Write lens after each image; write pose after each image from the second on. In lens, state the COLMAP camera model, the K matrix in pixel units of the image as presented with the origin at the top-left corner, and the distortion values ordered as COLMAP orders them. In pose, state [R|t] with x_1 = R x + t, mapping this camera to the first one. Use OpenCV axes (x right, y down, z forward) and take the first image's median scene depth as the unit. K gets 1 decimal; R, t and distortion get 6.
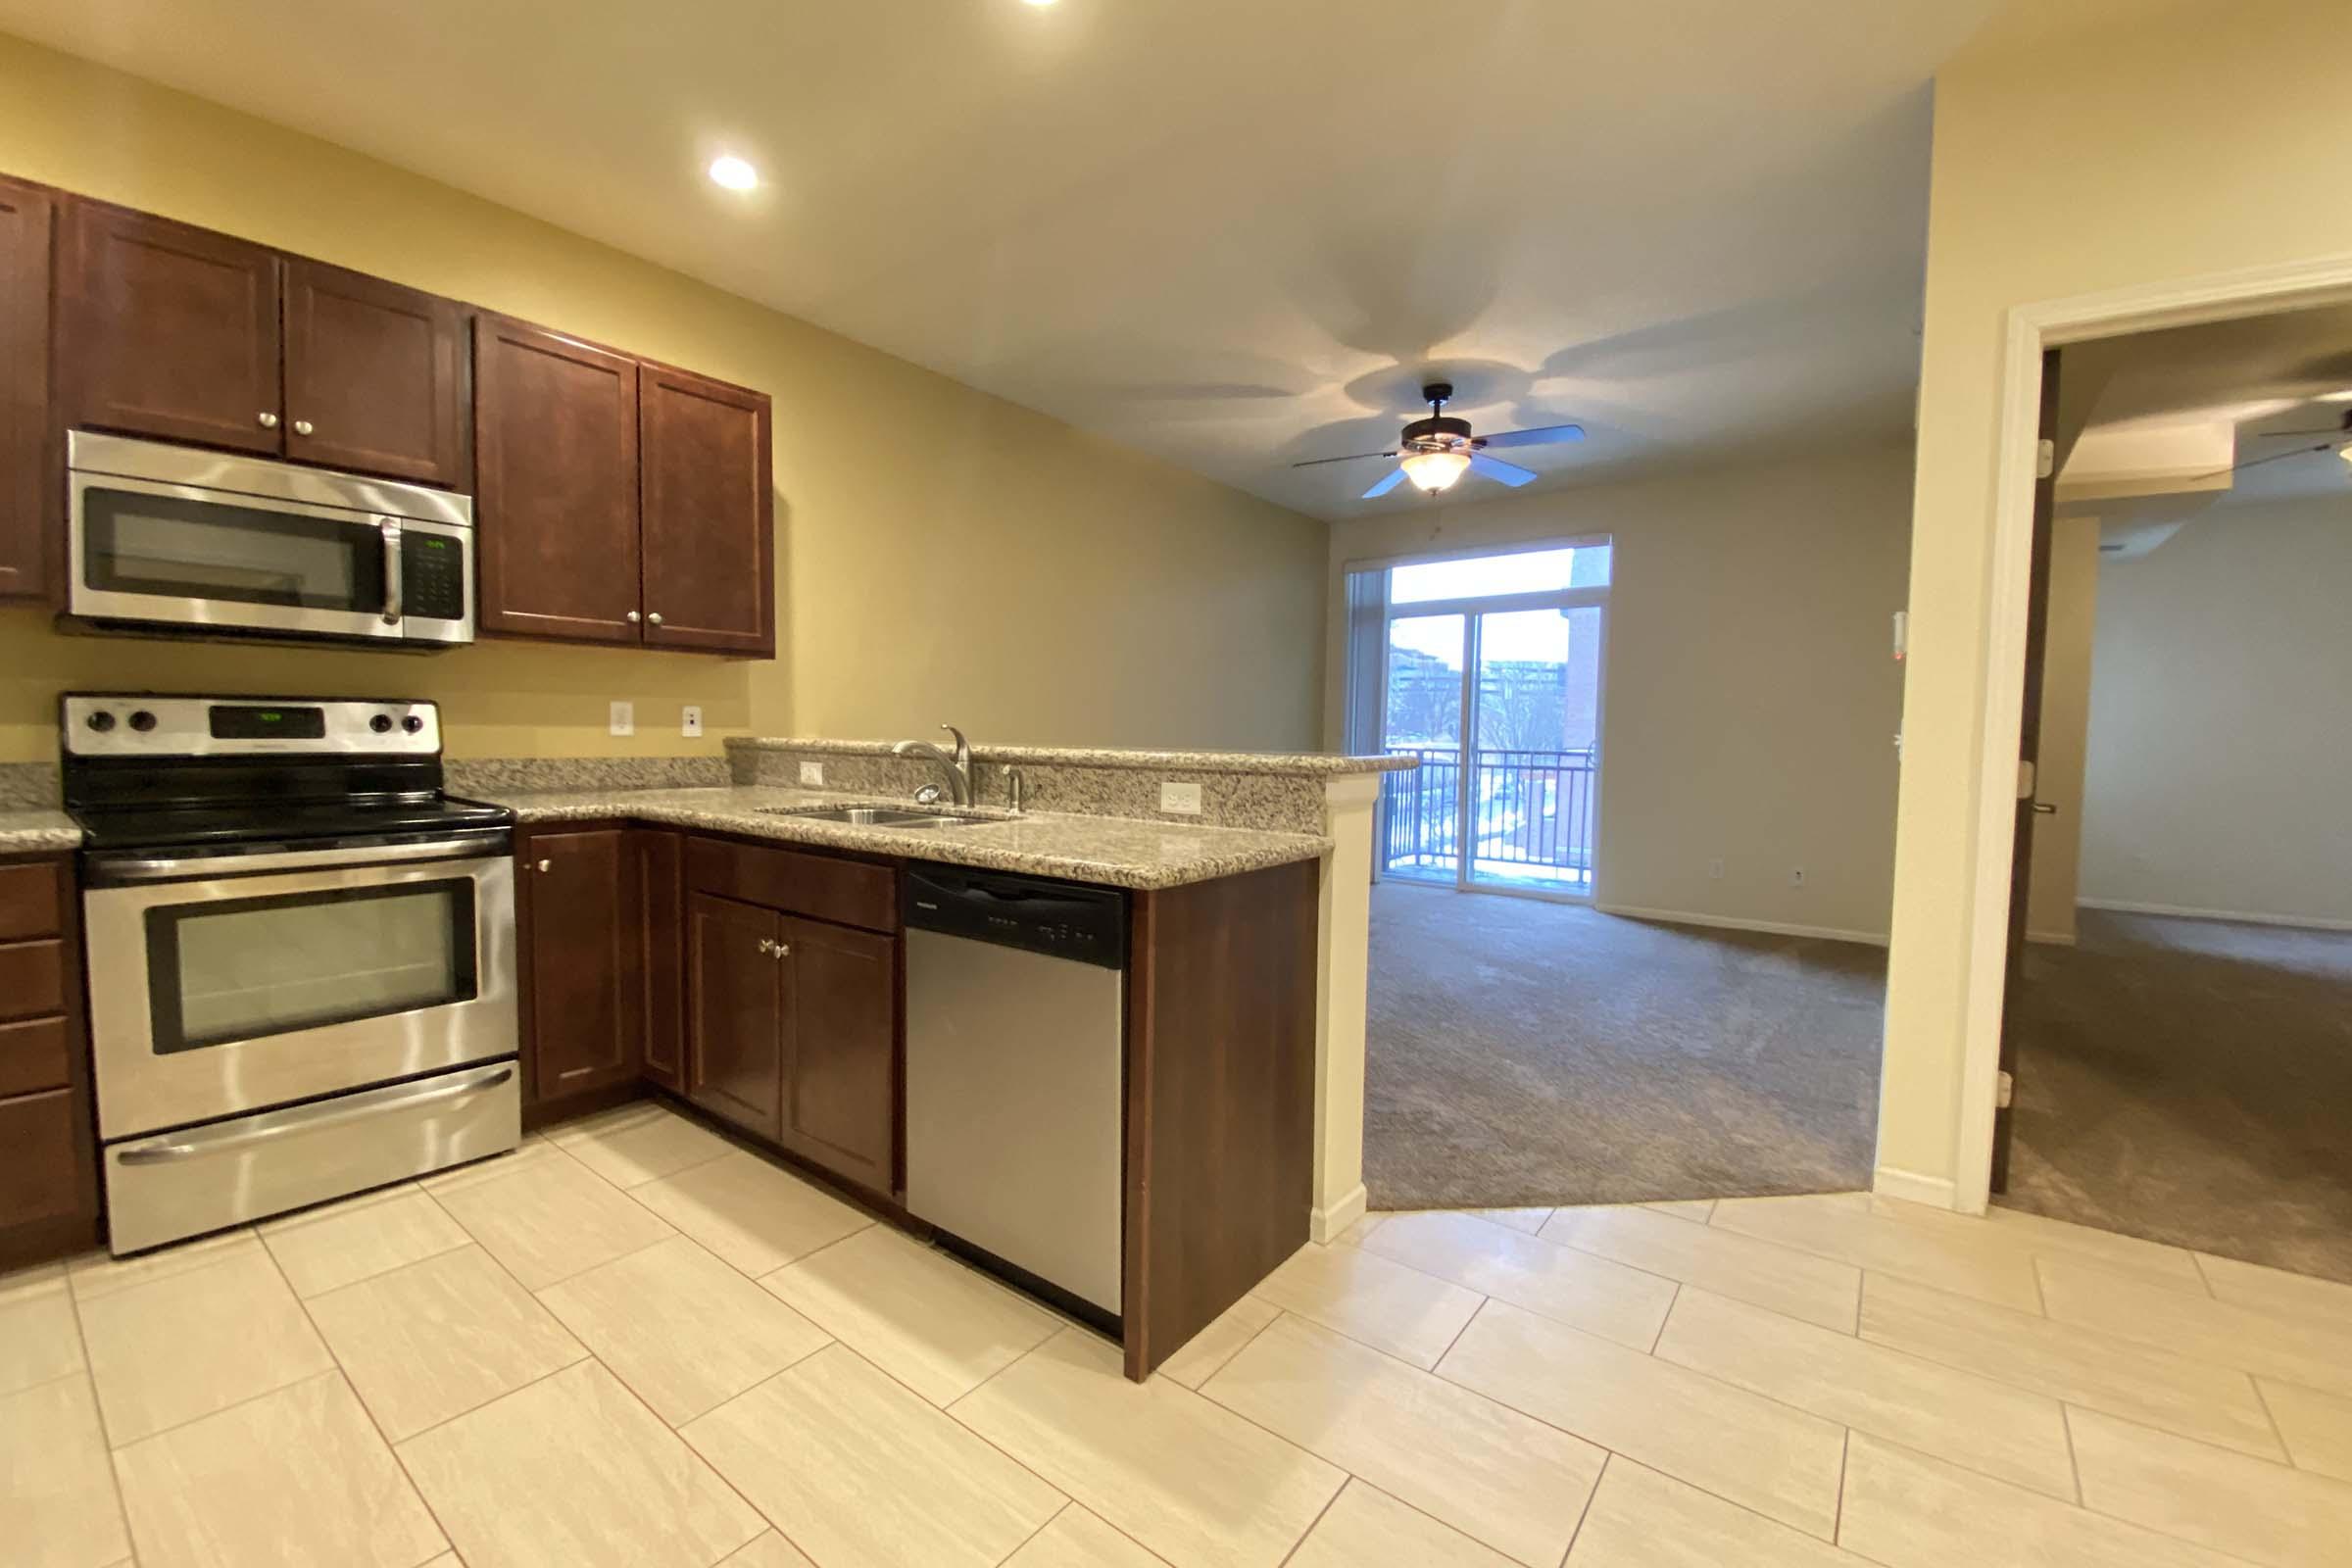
lens RADIAL K [[967.7, 0, 1176.0], [0, 967.7, 784.0], [0, 0, 1]] dist [0.002826, -0.000081]
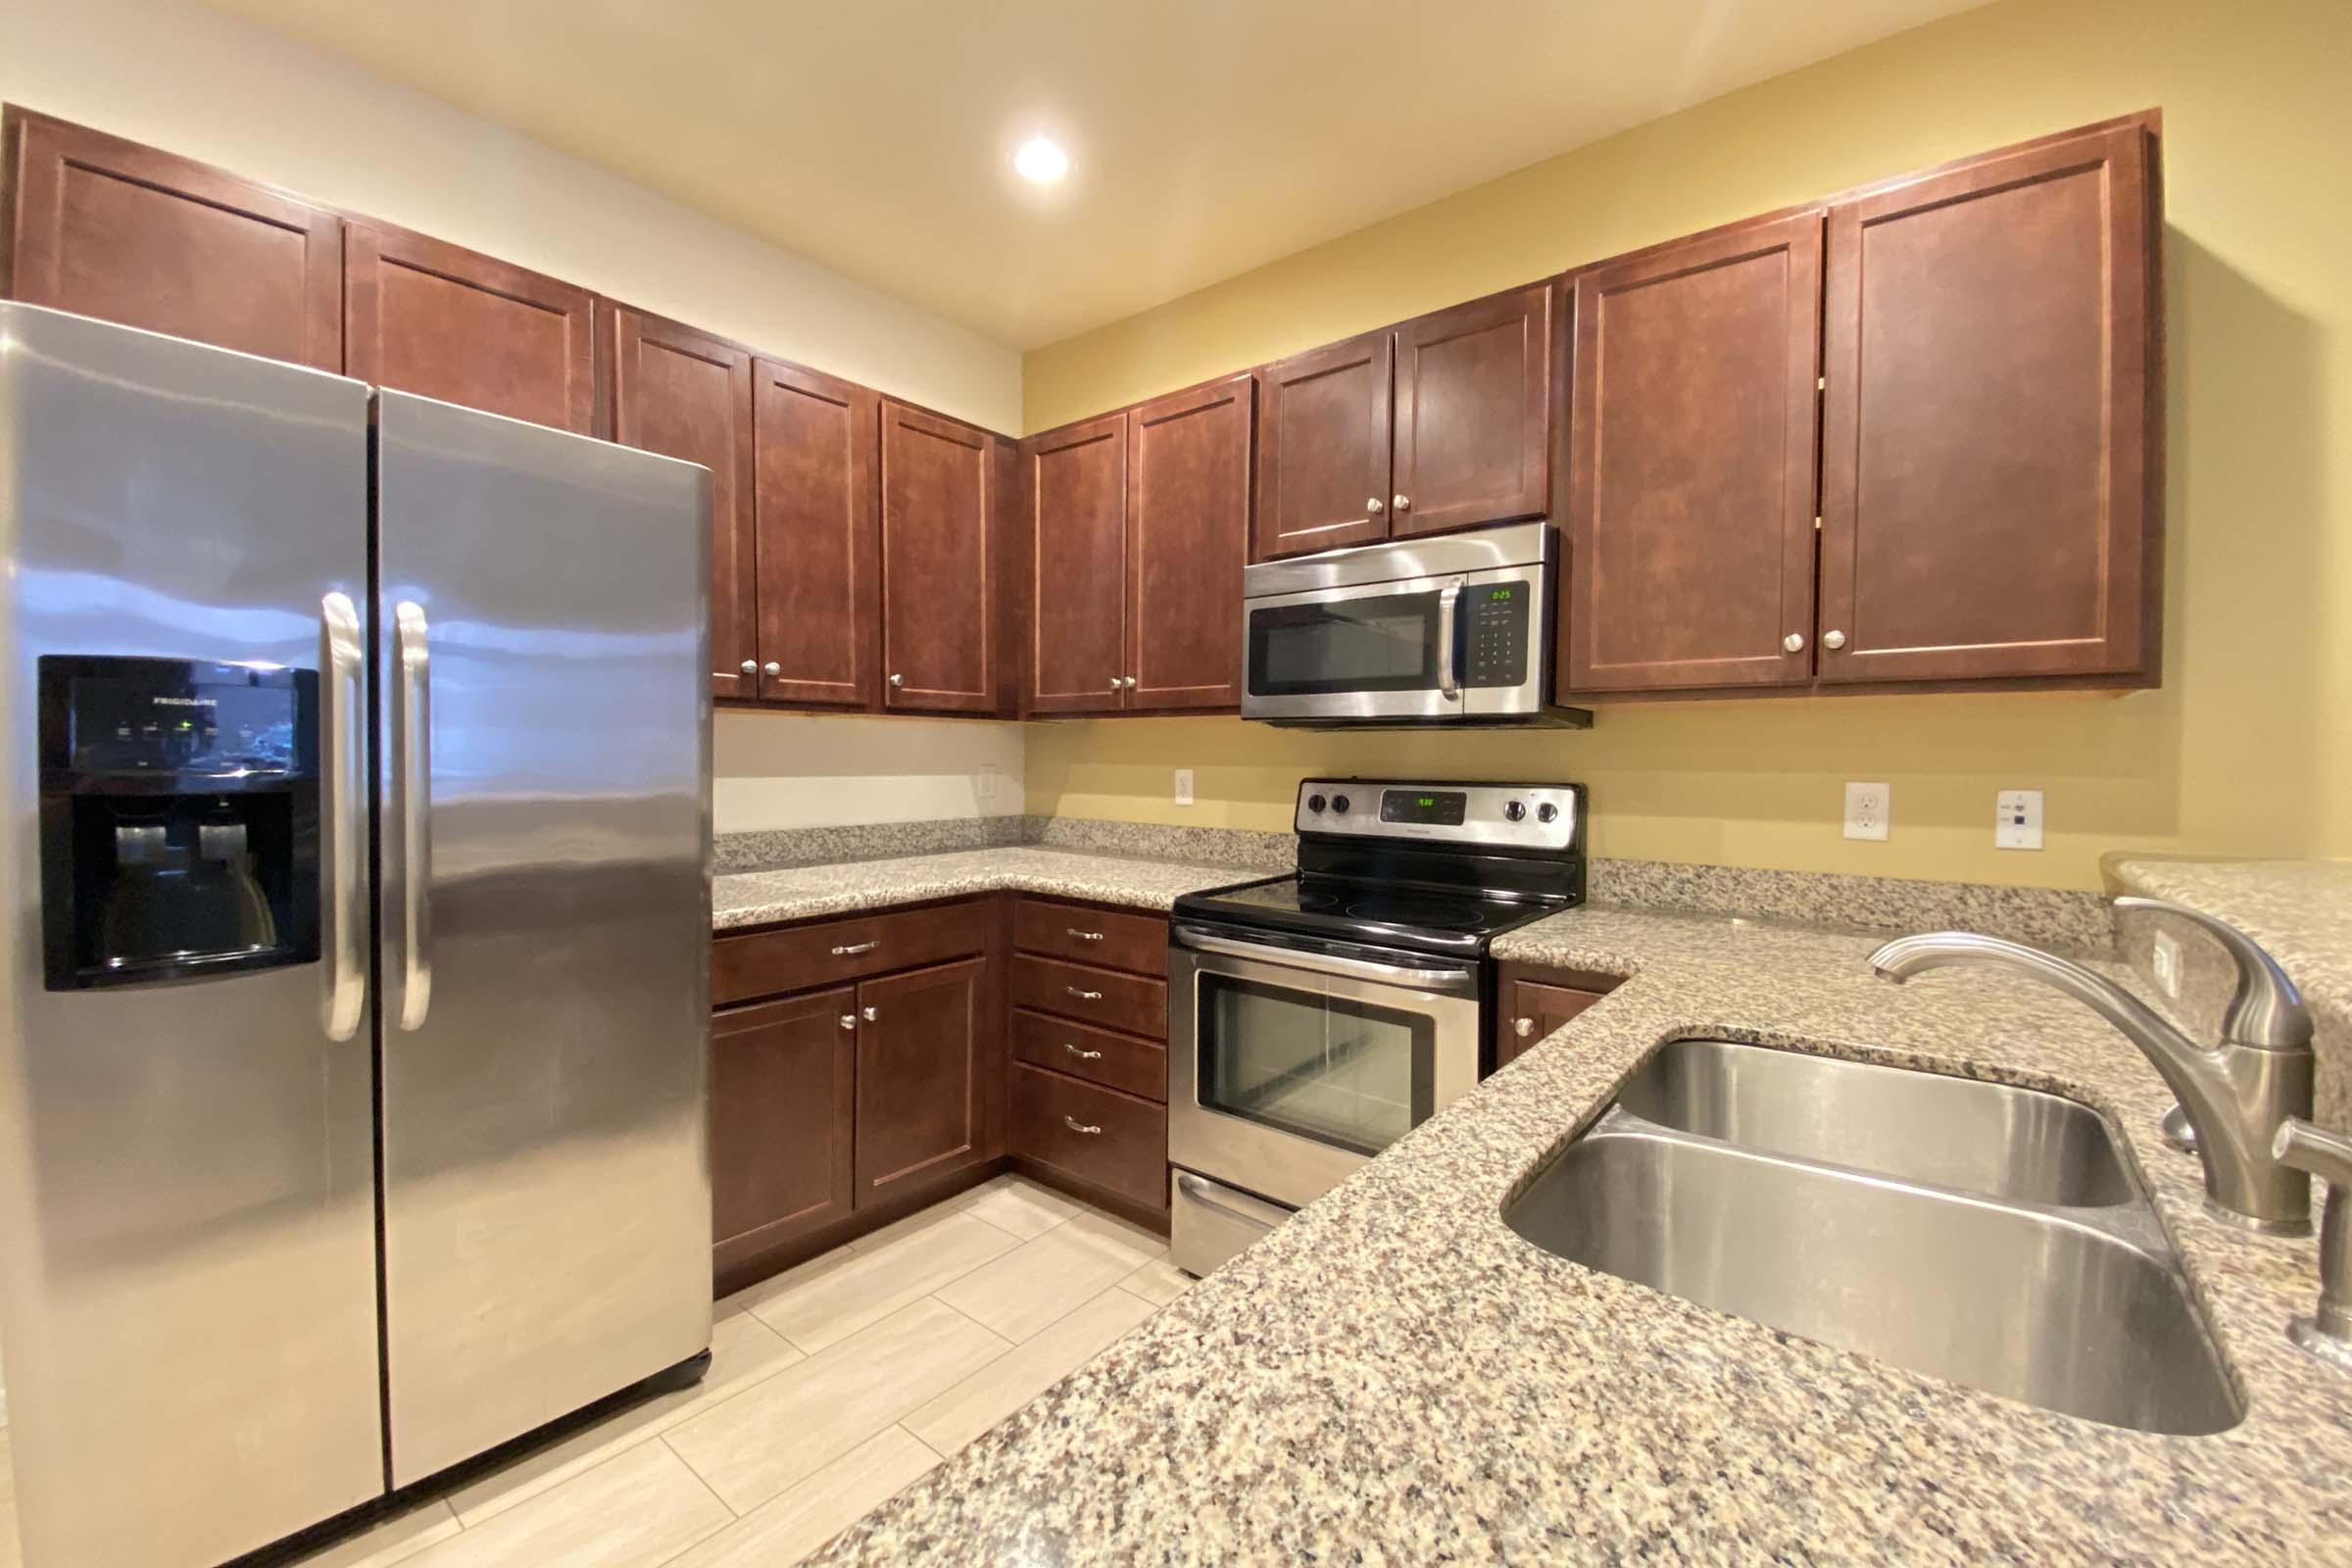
lens RADIAL K [[967.7, 0, 1176.0], [0, 967.7, 784.0], [0, 0, 1]] dist [0.002826, -0.000081]
pose [[-0.039564, 0.014876, -0.999106, 0.052611], [-0.062492, 0.997895, 0.017333, -0.085297], [0.997261, 0.063122, -0.038552, 0.753793]]
